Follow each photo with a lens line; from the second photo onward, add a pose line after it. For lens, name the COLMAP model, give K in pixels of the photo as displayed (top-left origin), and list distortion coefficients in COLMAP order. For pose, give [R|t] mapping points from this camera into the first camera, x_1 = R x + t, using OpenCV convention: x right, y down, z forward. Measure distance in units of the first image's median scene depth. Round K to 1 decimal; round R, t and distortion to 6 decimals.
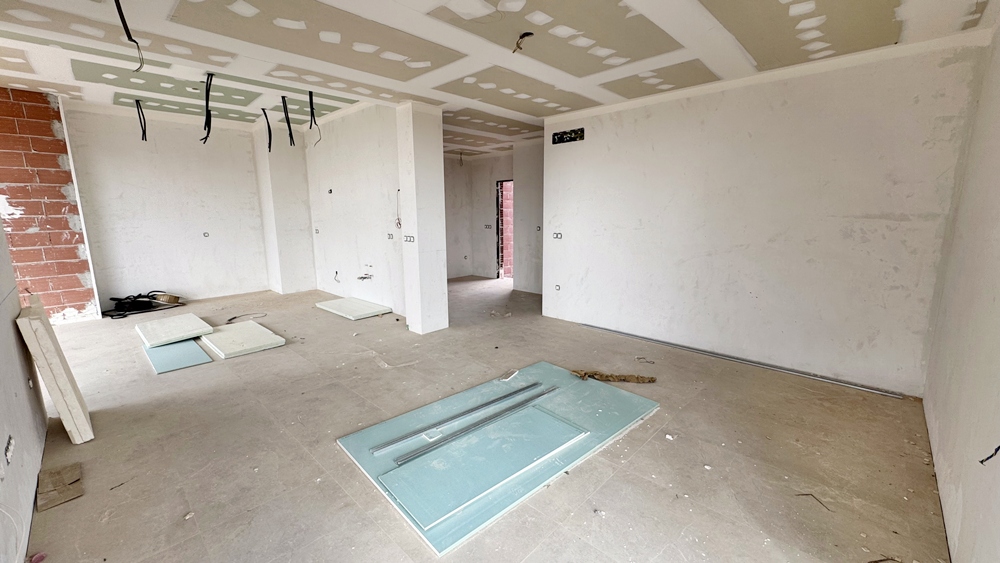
lens RADIAL K [[398.7, 0, 504.0], [0, 398.7, 281.6], [0, 0, 1]] dist [-0.004613, 0.000579]
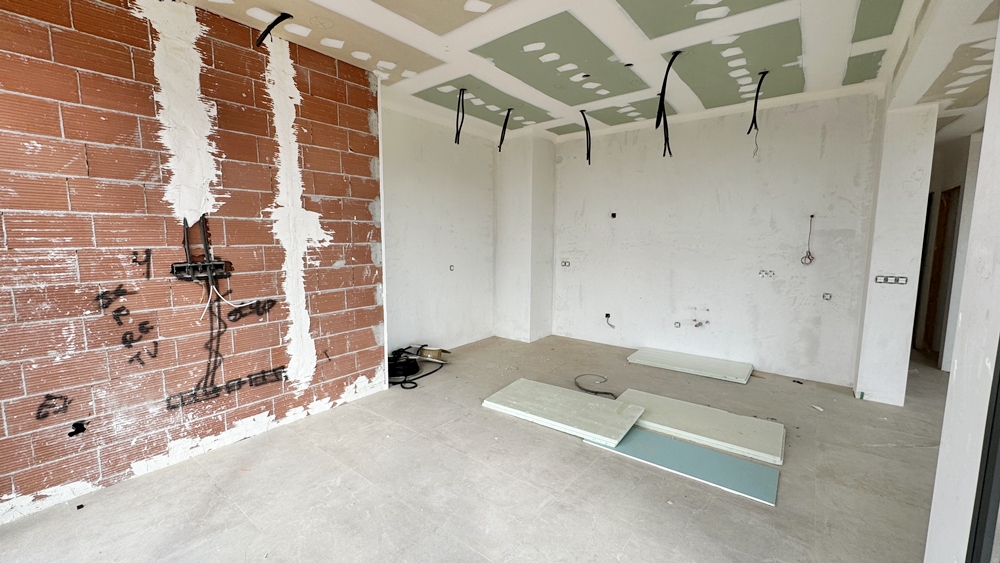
lens RADIAL K [[398.7, 0, 499.2], [0, 398.7, 281.8], [0, 0, 1]] dist [-0.004613, 0.000579]
pose [[0.995453, 0.001117, 0.095245, -0.971212], [0.005062, 0.997898, -0.064605, -0.053797], [-0.095117, 0.064793, 0.993355, 0.294209]]
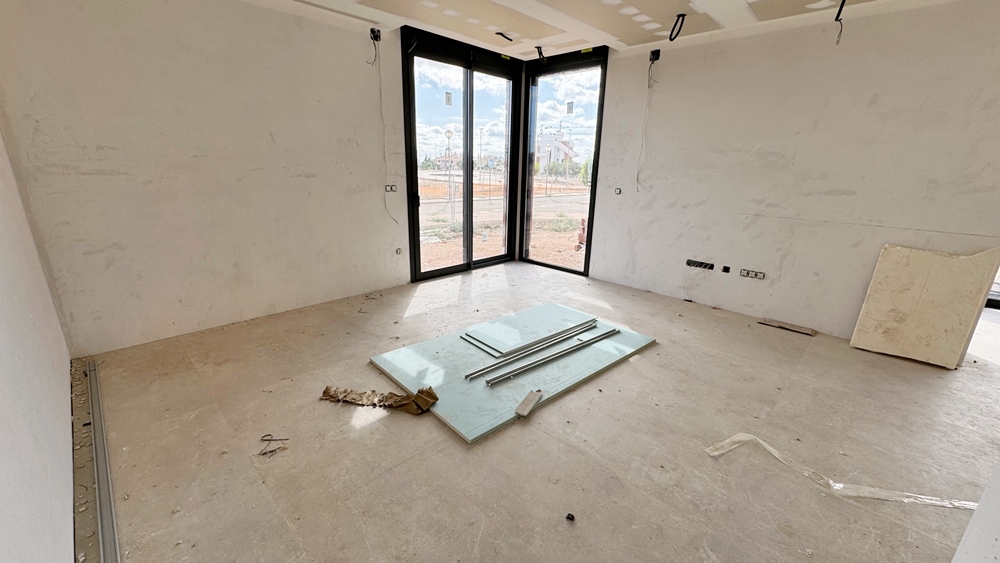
lens RADIAL K [[398.7, 0, 503.1], [0, 398.7, 282.2], [0, 0, 1]] dist [-0.004613, 0.000579]
pose [[-0.999847, -0.017468, -0.001228, 0.042987], [-0.016168, 0.893926, 0.447924, -0.173612], [-0.006727, 0.447875, -0.894071, 1.045155]]
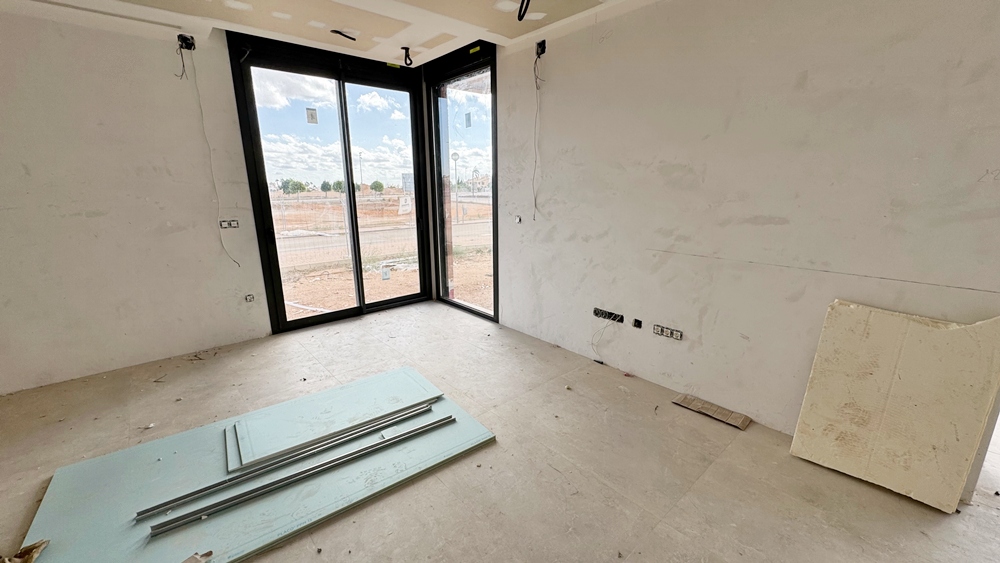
lens RADIAL K [[398.7, 0, 502.8], [0, 398.7, 282.1], [0, 0, 1]] dist [-0.004613, 0.000579]
pose [[-0.996419, -0.006444, 0.084305, -0.256153], [0.028265, 0.914341, 0.403958, -0.145290], [-0.079687, 0.404894, -0.910885, 0.843277]]
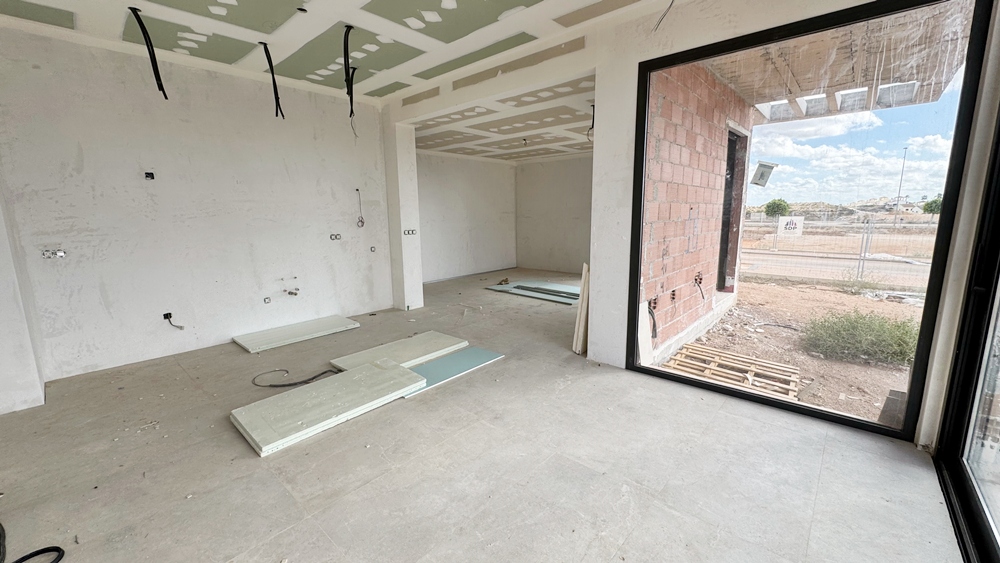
lens RADIAL K [[398.7, 0, 502.8], [0, 398.7, 280.7], [0, 0, 1]] dist [-0.004613, 0.000579]
pose [[-0.037055, -0.161805, 0.986127, -1.364644], [0.188907, 0.967878, 0.165909, -0.103472], [-0.981296, 0.192435, -0.005299, 0.696562]]
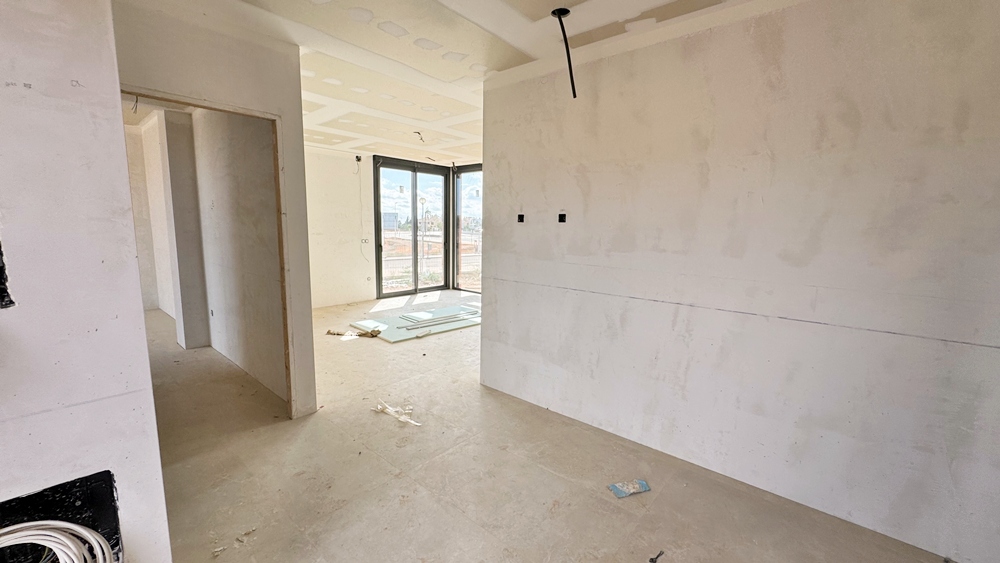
lens RADIAL K [[398.7, 0, 501.5], [0, 398.7, 283.6], [0, 0, 1]] dist [-0.004613, 0.000579]
pose [[-0.999049, -0.004179, -0.043395, -0.145698], [-0.017692, 0.948610, 0.315953, -0.286121], [0.039845, 0.316420, -0.947782, 1.628188]]
